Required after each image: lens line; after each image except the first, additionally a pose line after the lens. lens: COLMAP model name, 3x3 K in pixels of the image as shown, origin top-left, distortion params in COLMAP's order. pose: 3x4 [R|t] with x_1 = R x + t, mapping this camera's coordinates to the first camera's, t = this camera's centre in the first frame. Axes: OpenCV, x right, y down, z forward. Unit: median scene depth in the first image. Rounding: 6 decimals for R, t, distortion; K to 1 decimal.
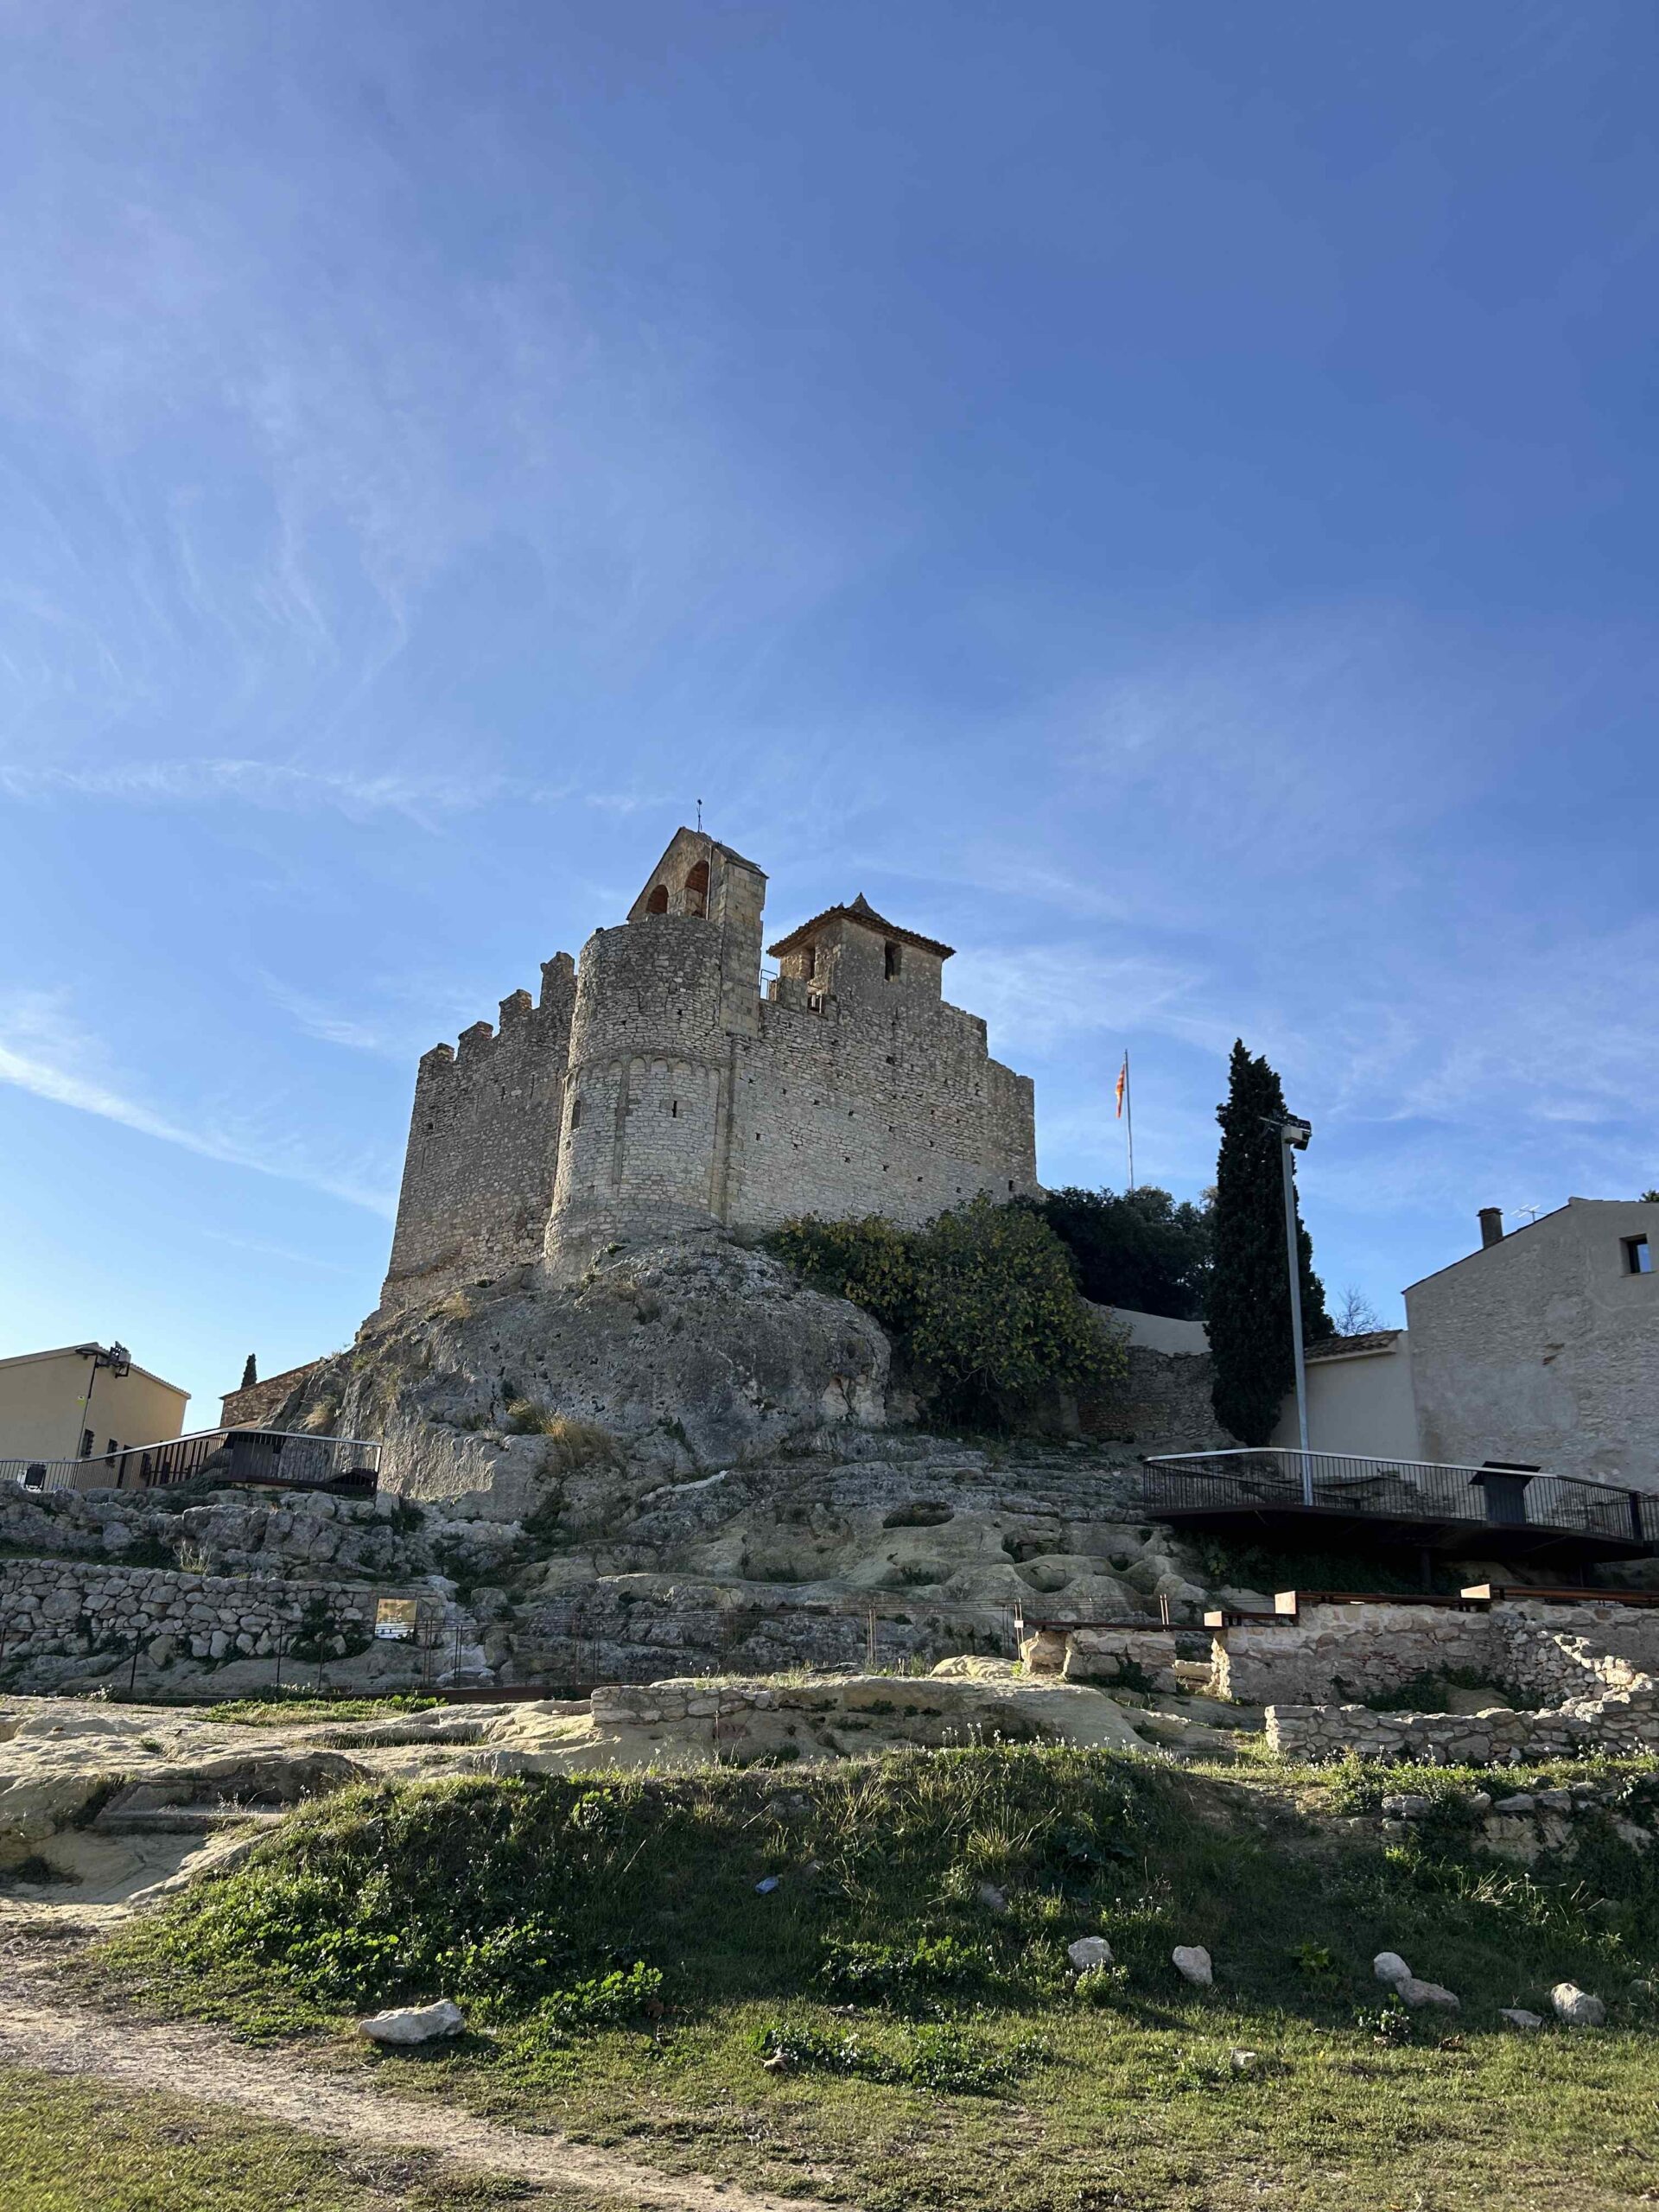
lens RADIAL K [[1663.3, 0, 852.7], [0, 1663.3, 1099.2], [0, 0, 1]] dist [0.063957, -0.068358]
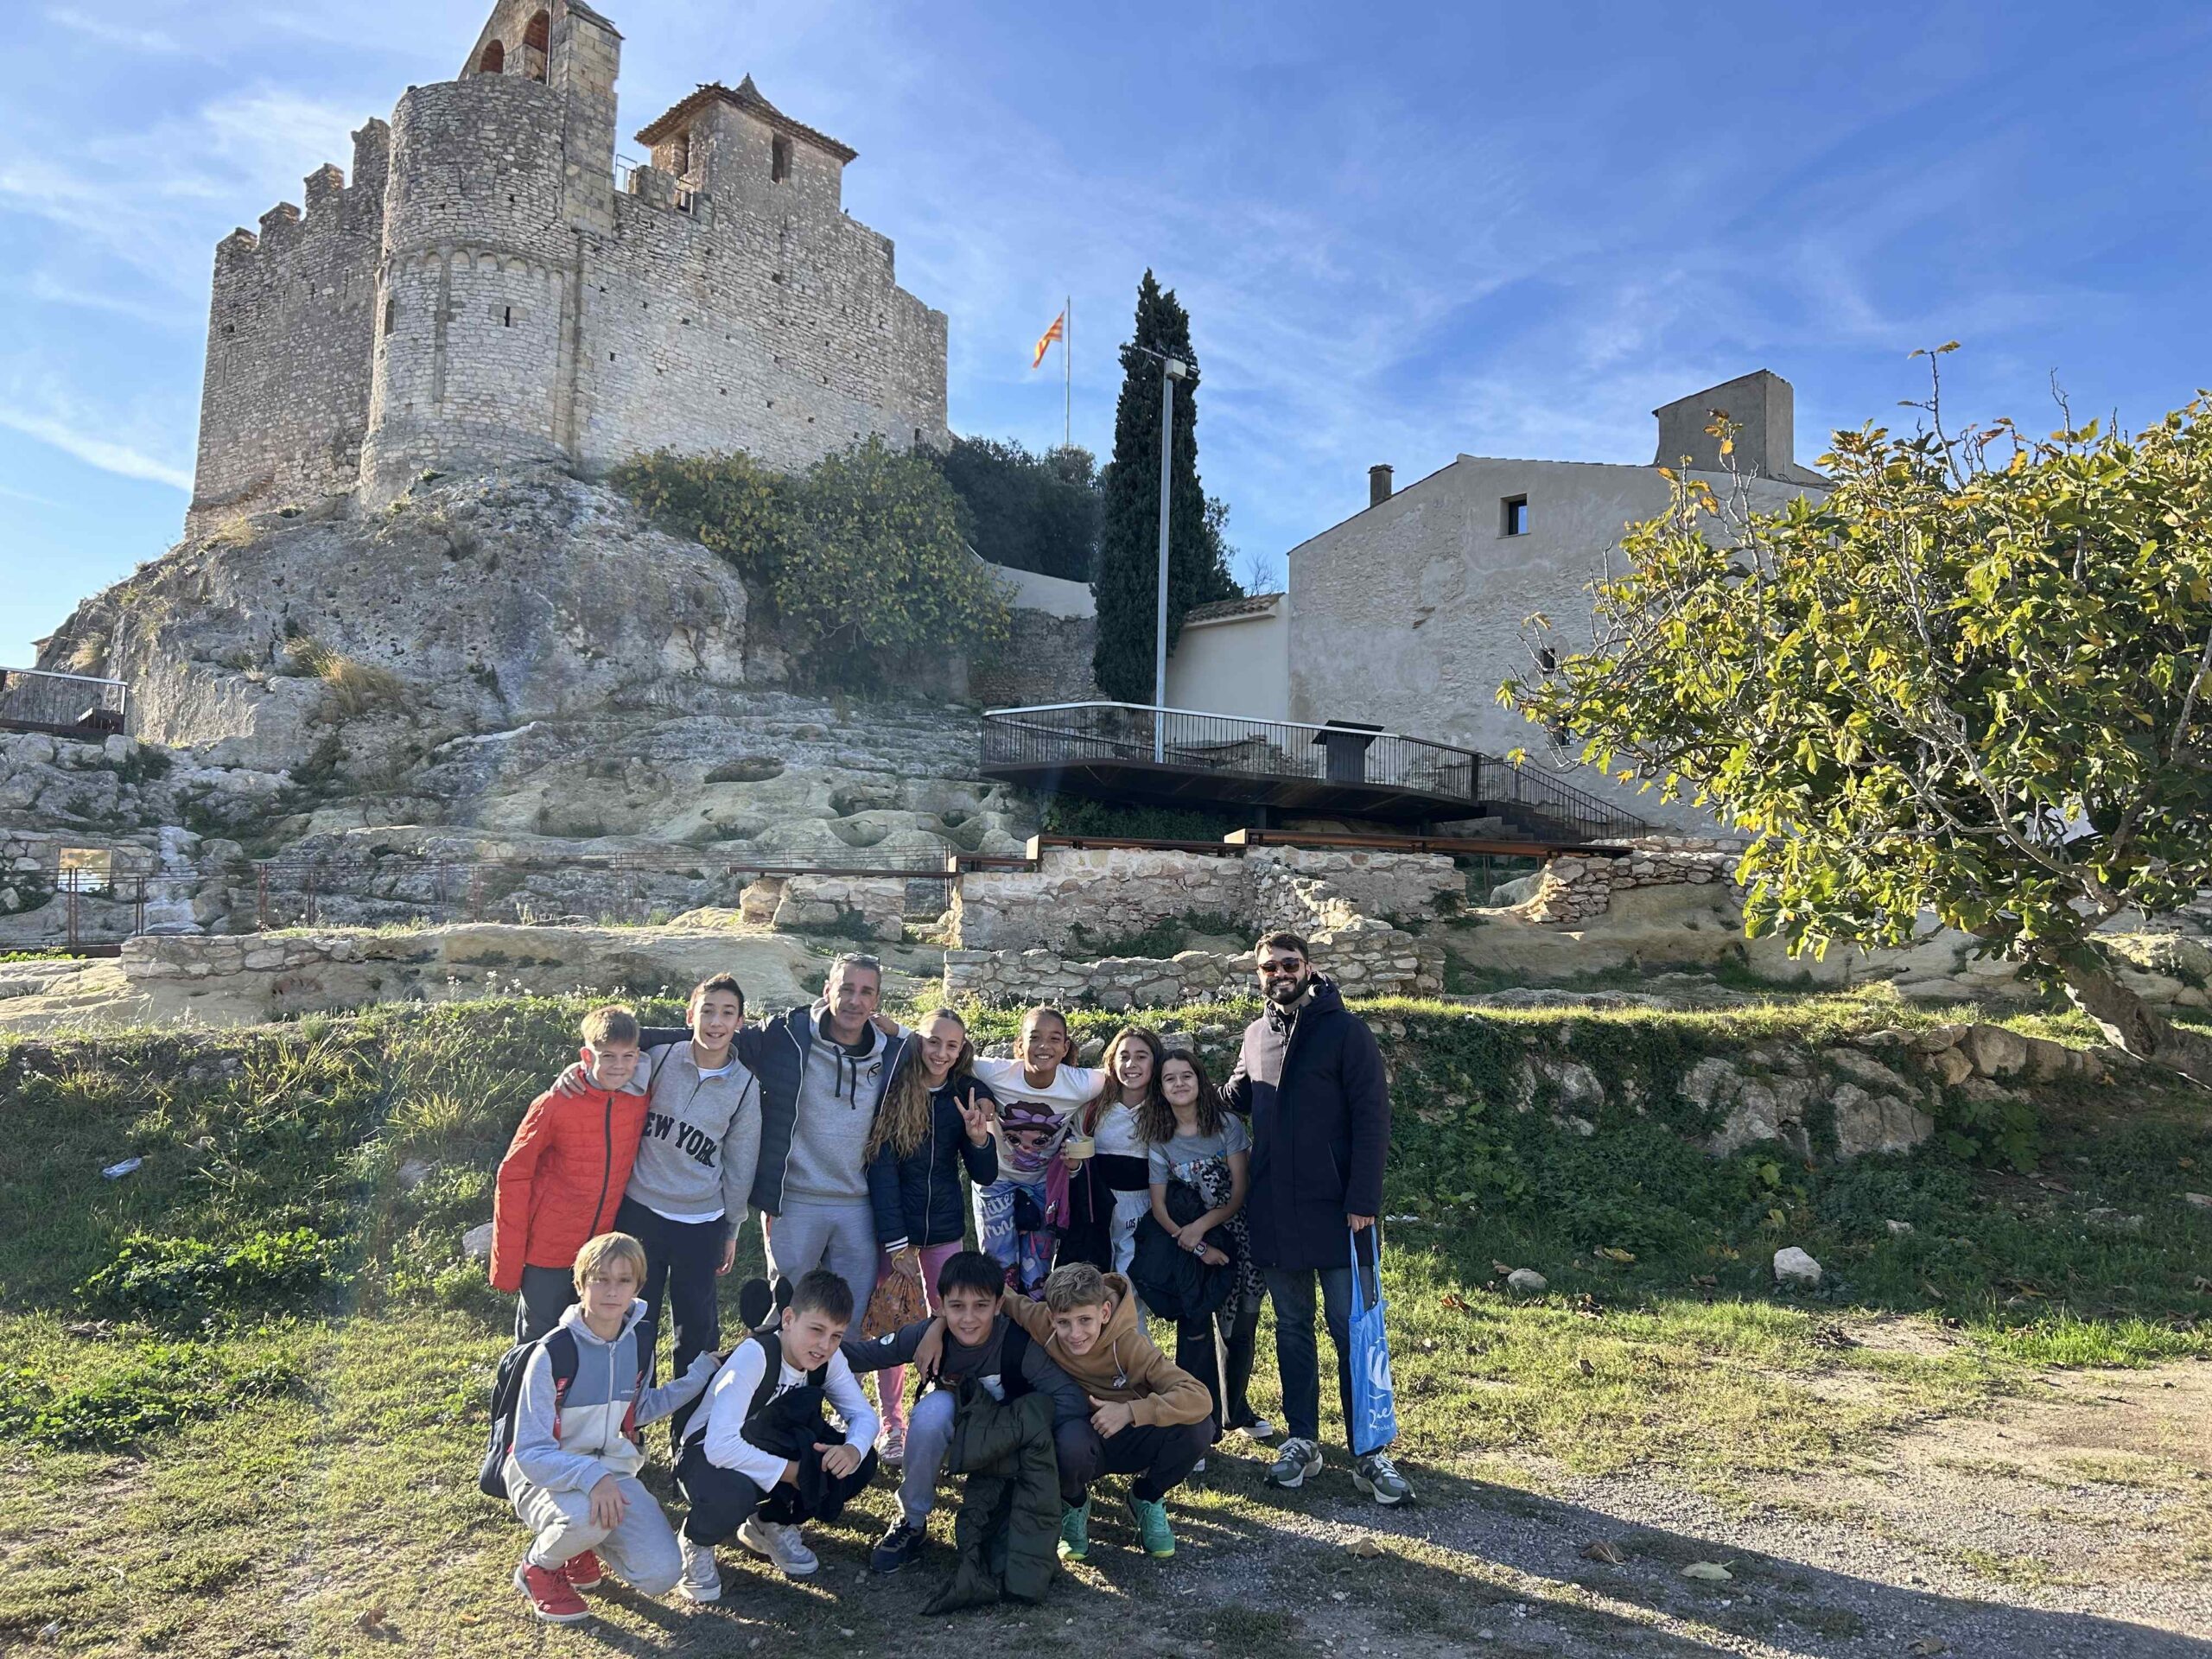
lens RADIAL K [[1663.3, 0, 1108.4], [0, 1663.3, 838.6], [0, 0, 1]] dist [0.063957, -0.068358]
pose [[0.987161, 0.005742, 0.159625, 0.076512], [-0.048236, 0.963412, 0.263649, 0.026561], [-0.152271, -0.267964, 0.951320, 0.065140]]
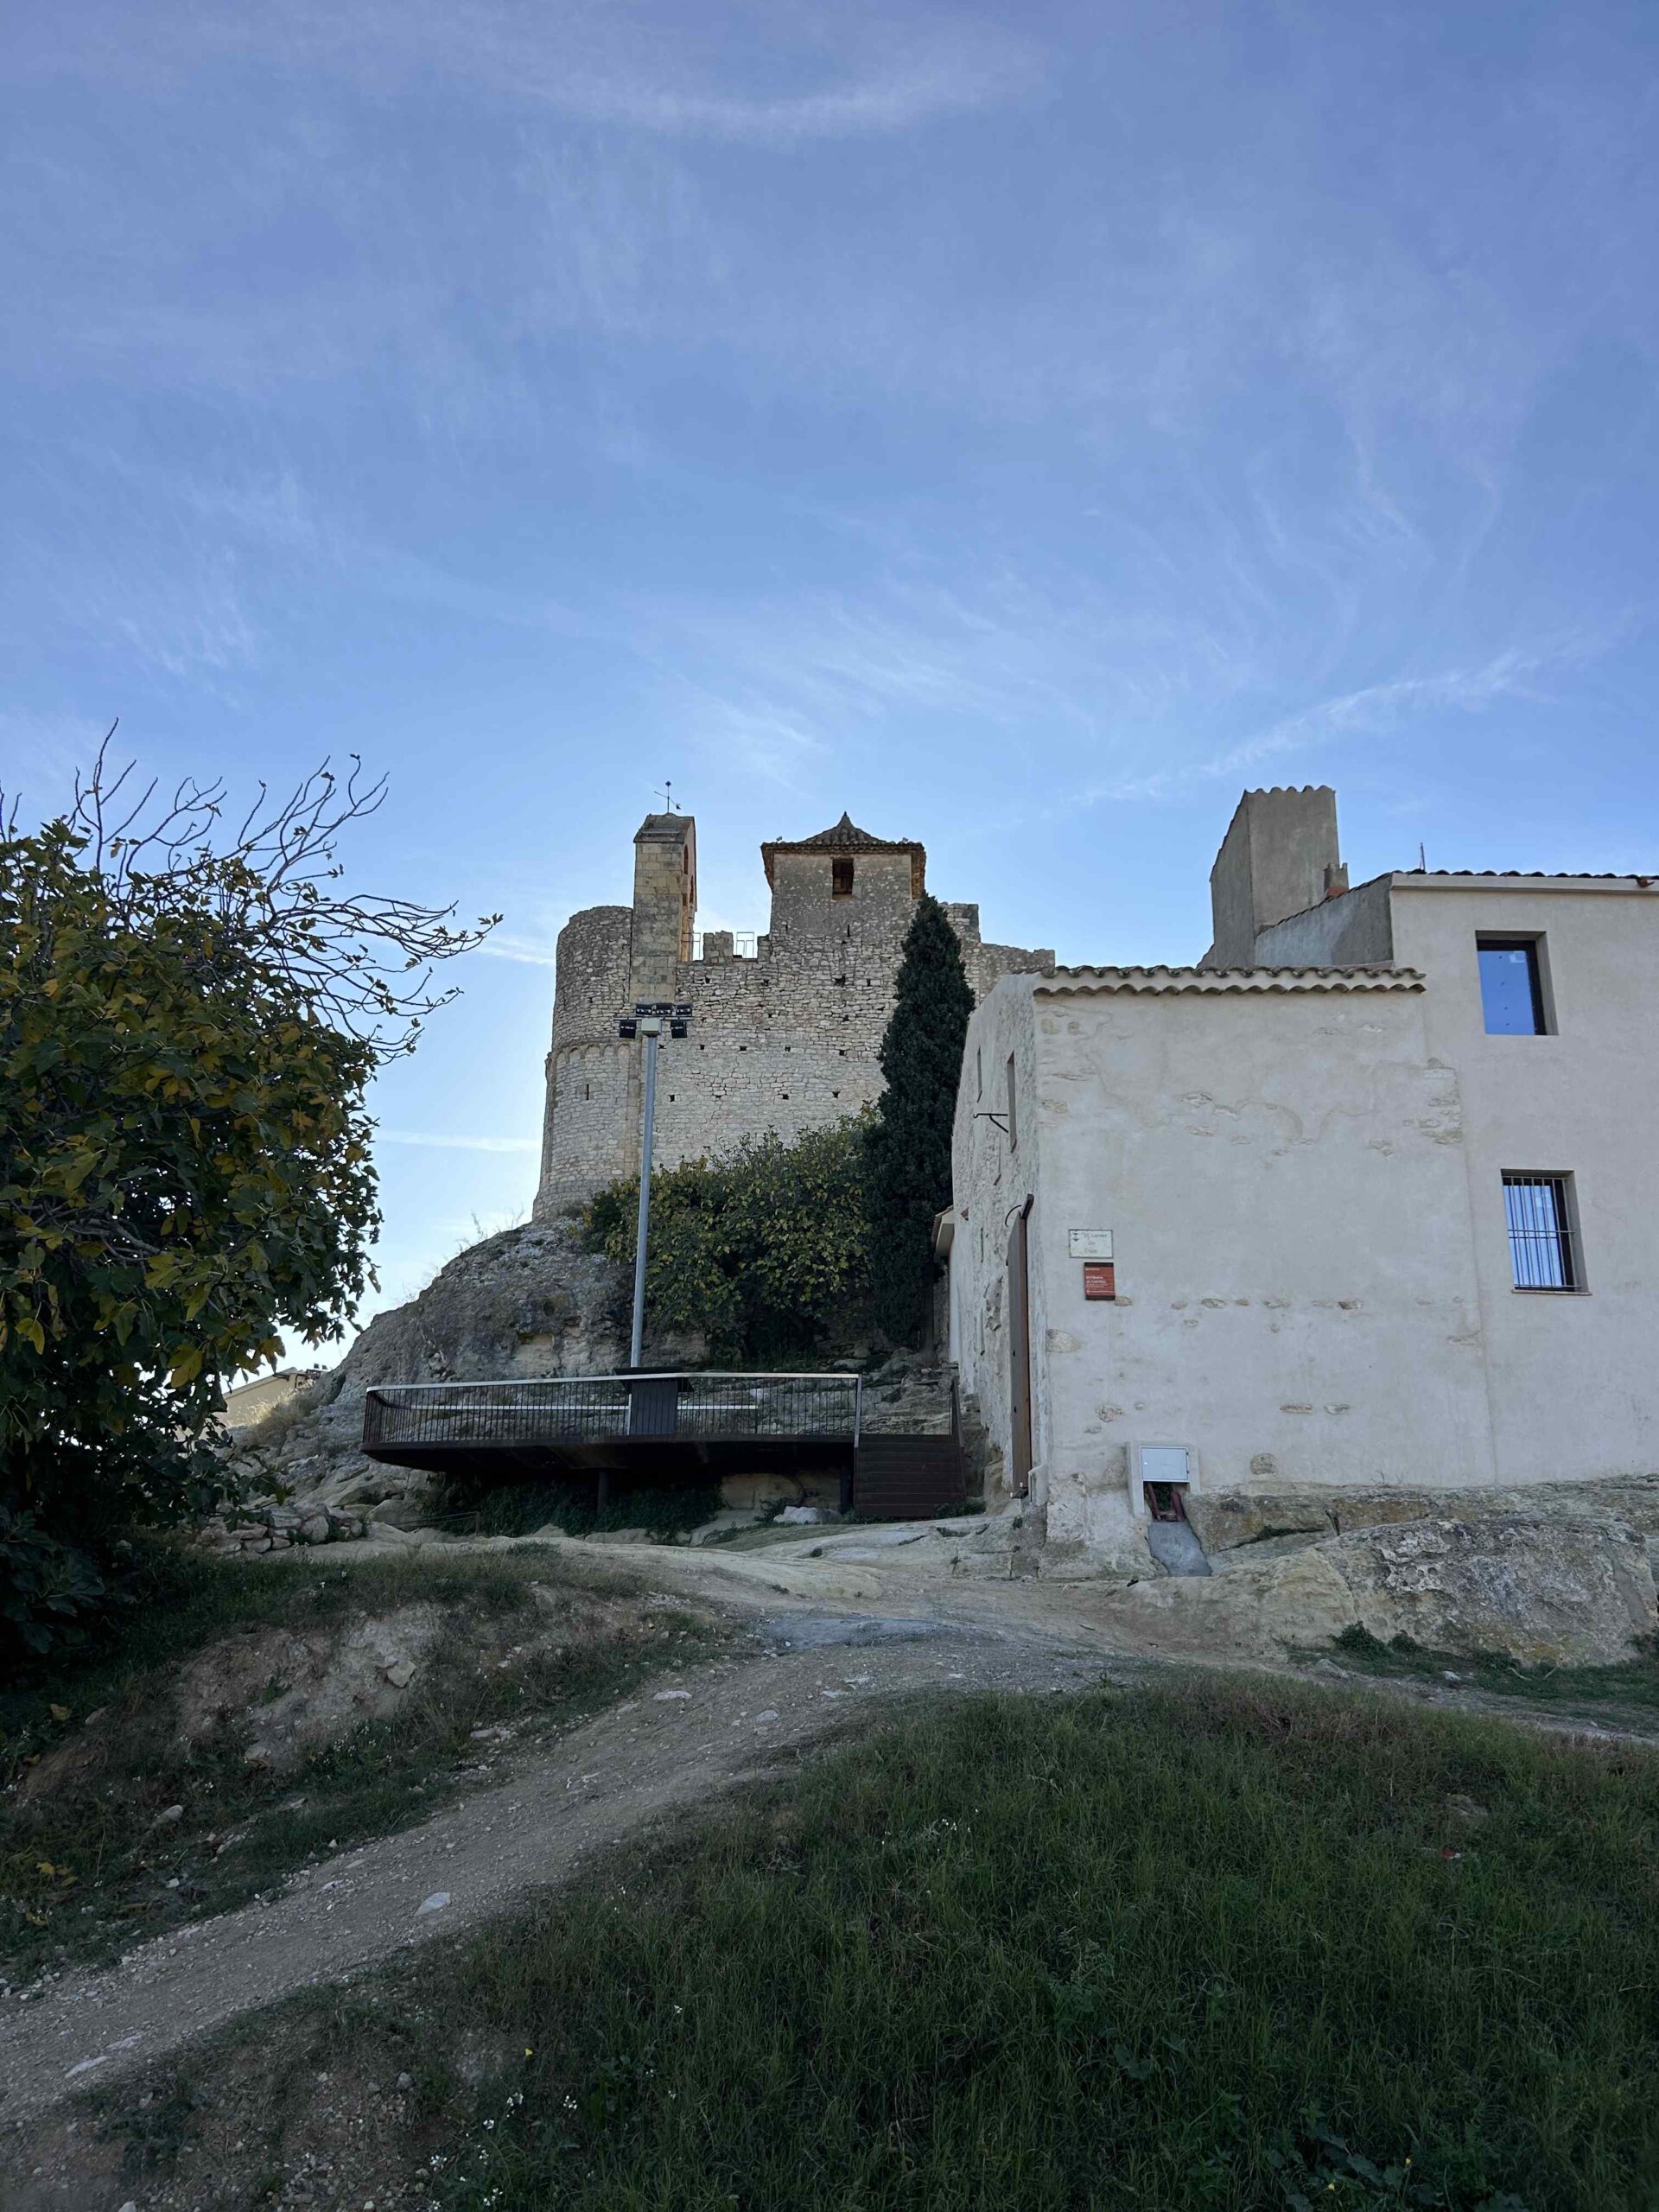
lens RADIAL K [[1663.3, 0, 832.5], [0, 1663.3, 1120.0], [0, 0, 1]] dist [0.063957, -0.068358]
pose [[0.767642, -0.200744, -0.608628, 0.810999], [0.233586, 0.971989, -0.025978, 0.107629], [0.596795, -0.122226, 0.793030, 0.299288]]
